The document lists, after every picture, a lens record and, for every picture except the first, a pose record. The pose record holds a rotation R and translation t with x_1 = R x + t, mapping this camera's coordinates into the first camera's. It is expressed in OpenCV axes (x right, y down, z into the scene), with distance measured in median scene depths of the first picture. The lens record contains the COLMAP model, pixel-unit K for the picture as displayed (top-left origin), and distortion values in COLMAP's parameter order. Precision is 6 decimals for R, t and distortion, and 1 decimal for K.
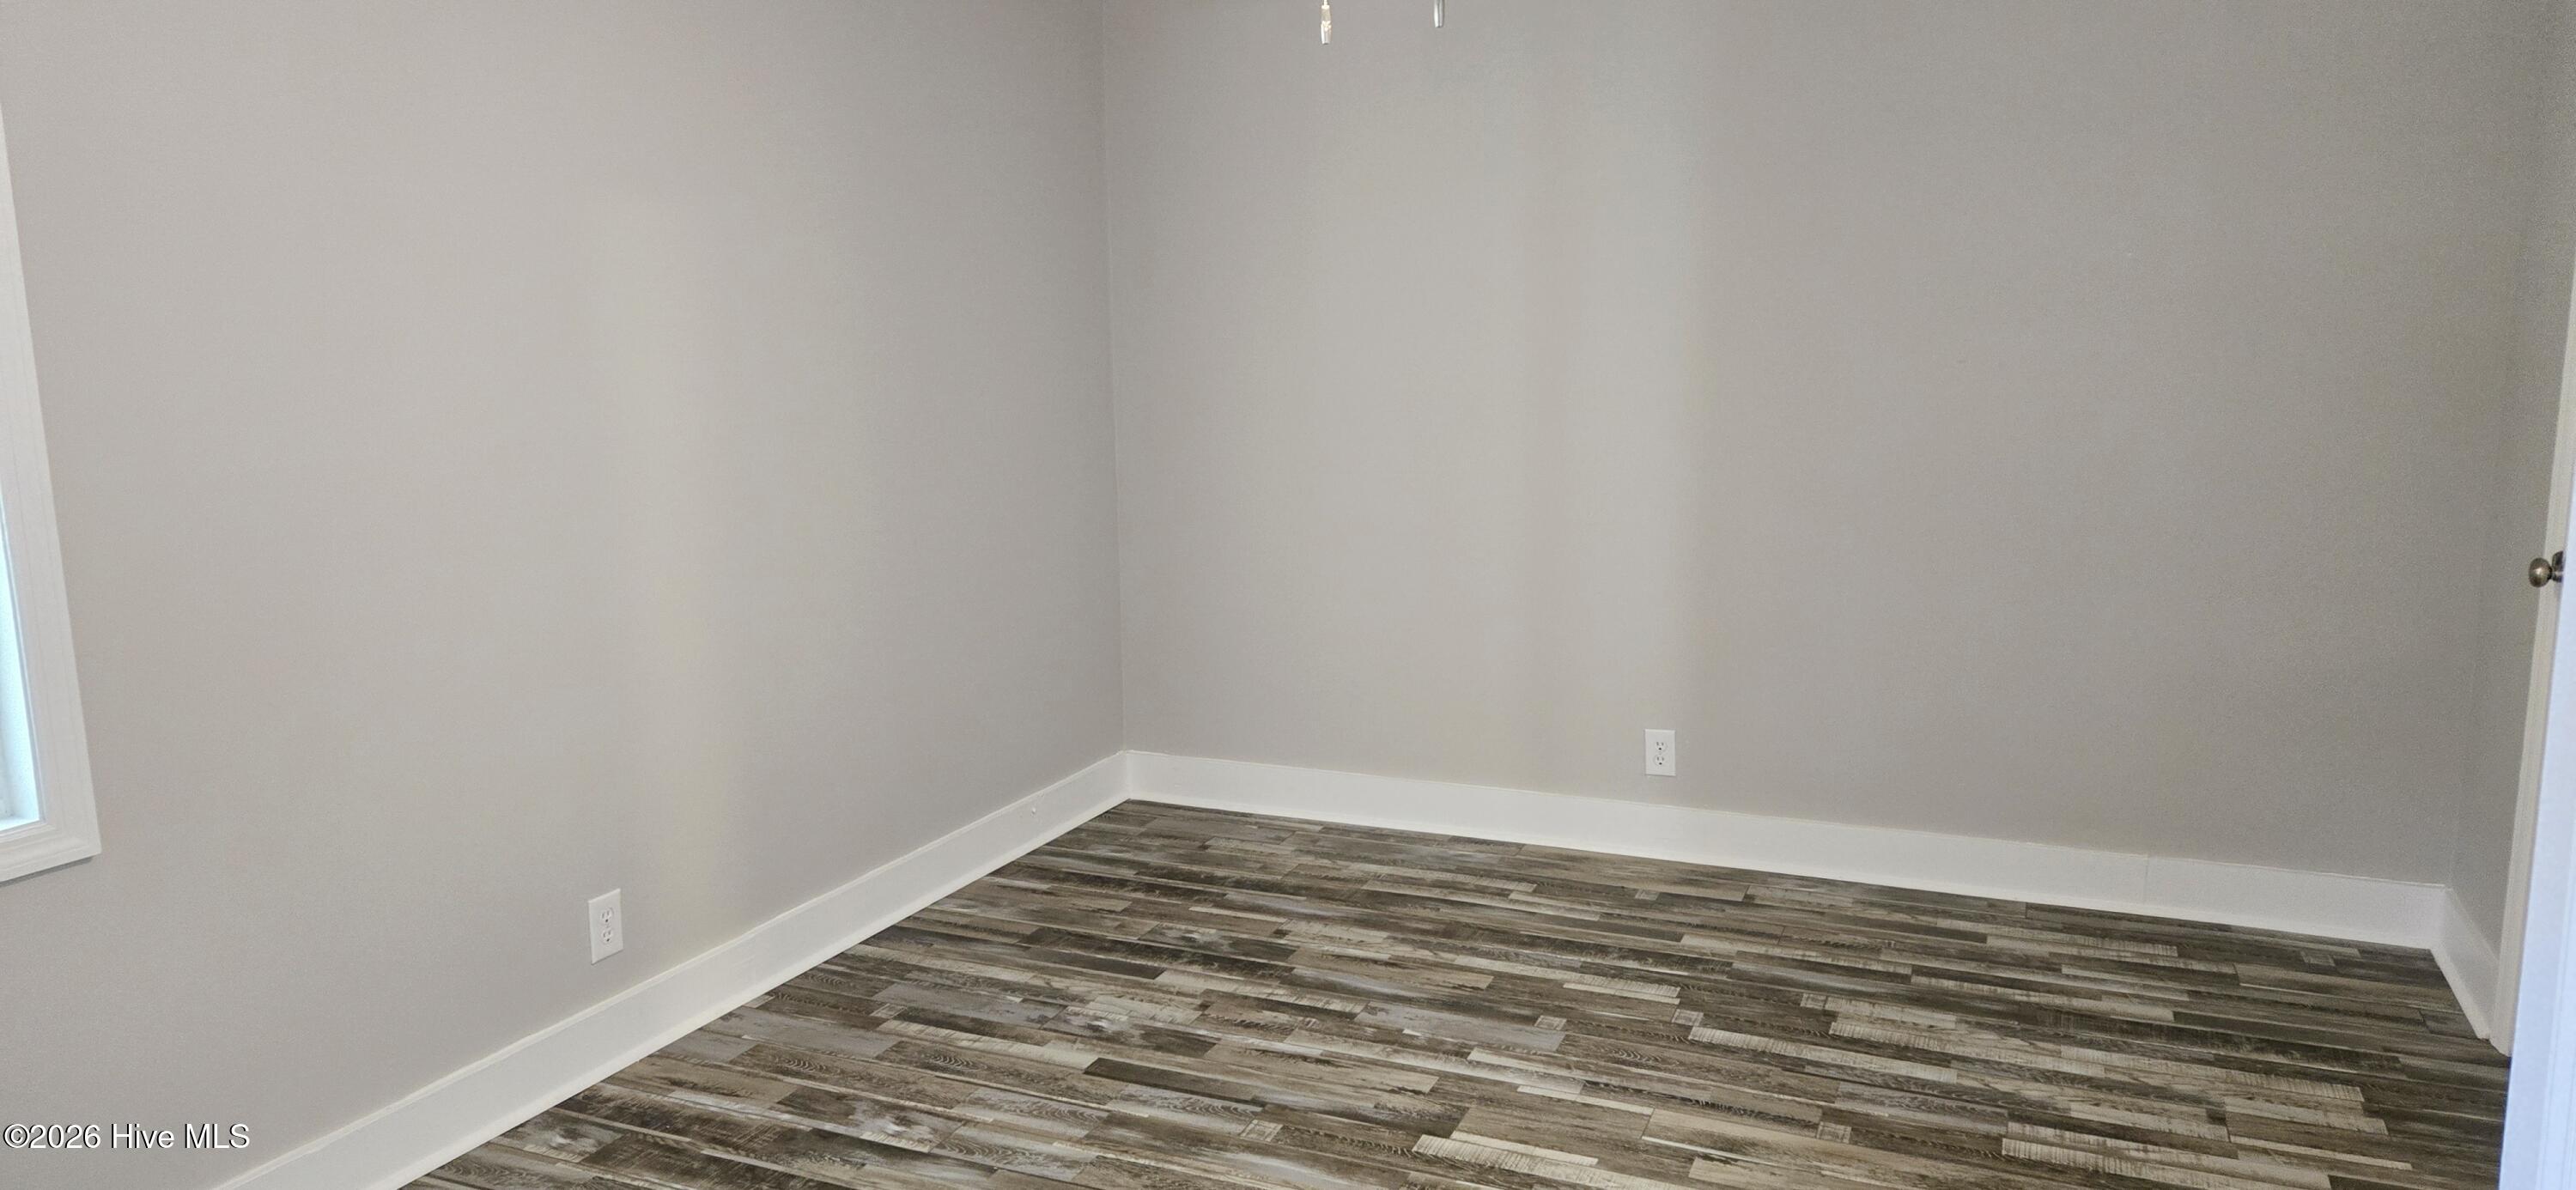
lens RADIAL K [[1643.1, 0, 1288.0], [0, 1643.1, 595.0], [0, 0, 1]] dist [0.000430, 0.000183]
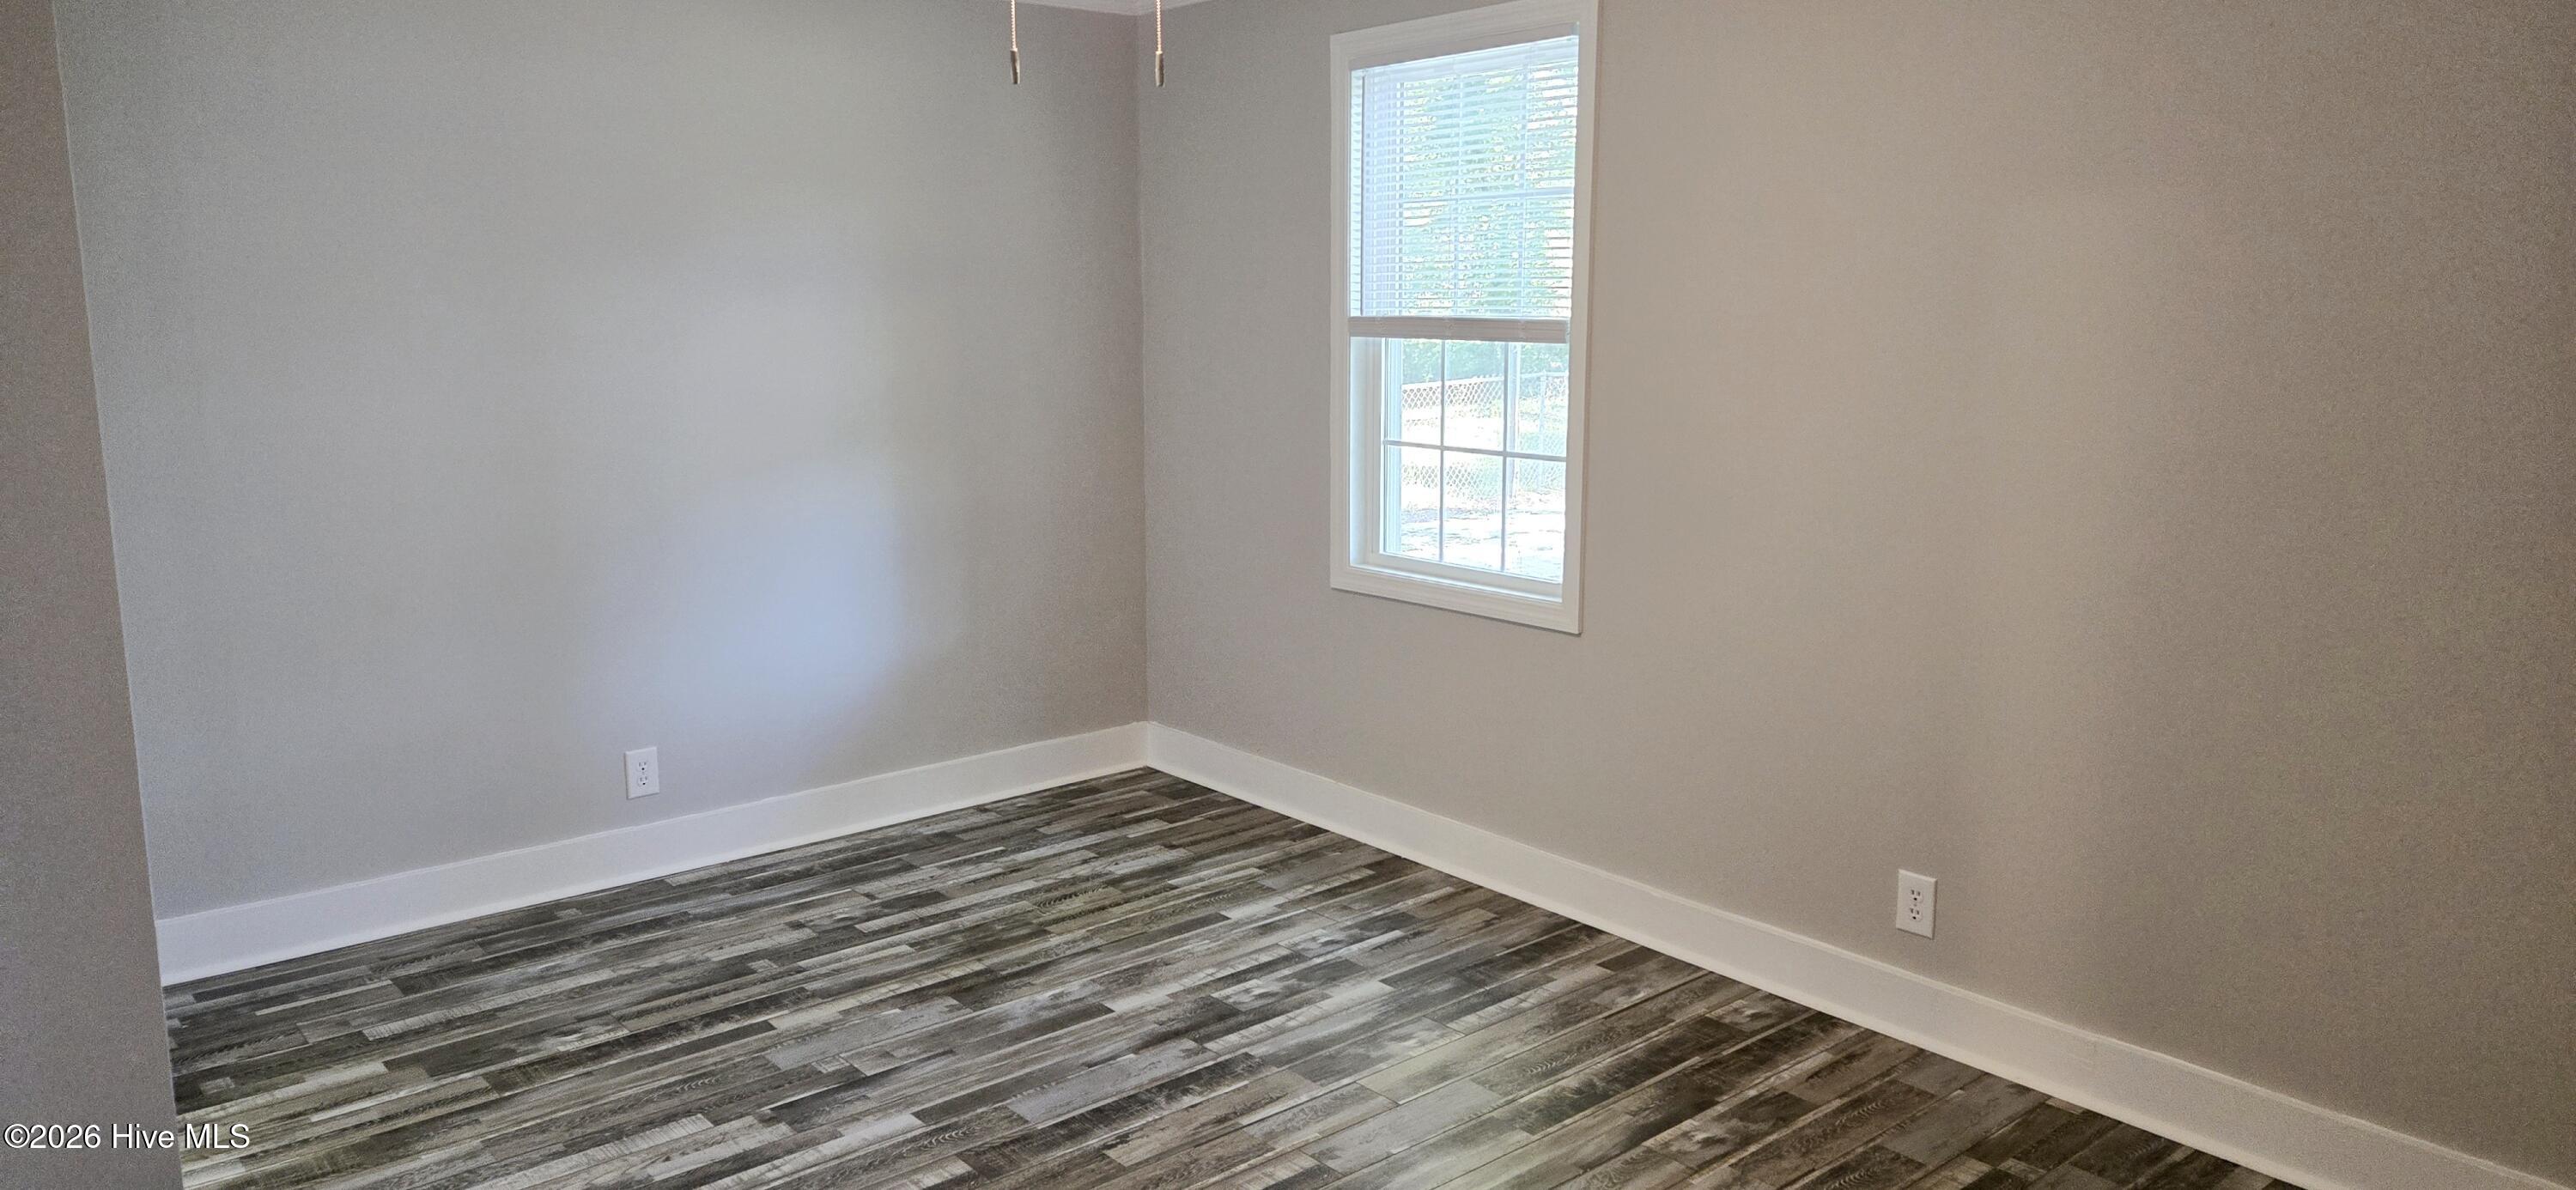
lens RADIAL K [[1643.1, 0, 1288.0], [0, 1643.1, 595.0], [0, 0, 1]] dist [0.000430, 0.000183]
pose [[-0.422452, 0.168760, -0.890536, 0.669172], [-0.151922, 0.955430, 0.253126, -0.195357], [0.893562, 0.242226, -0.377985, 1.024928]]
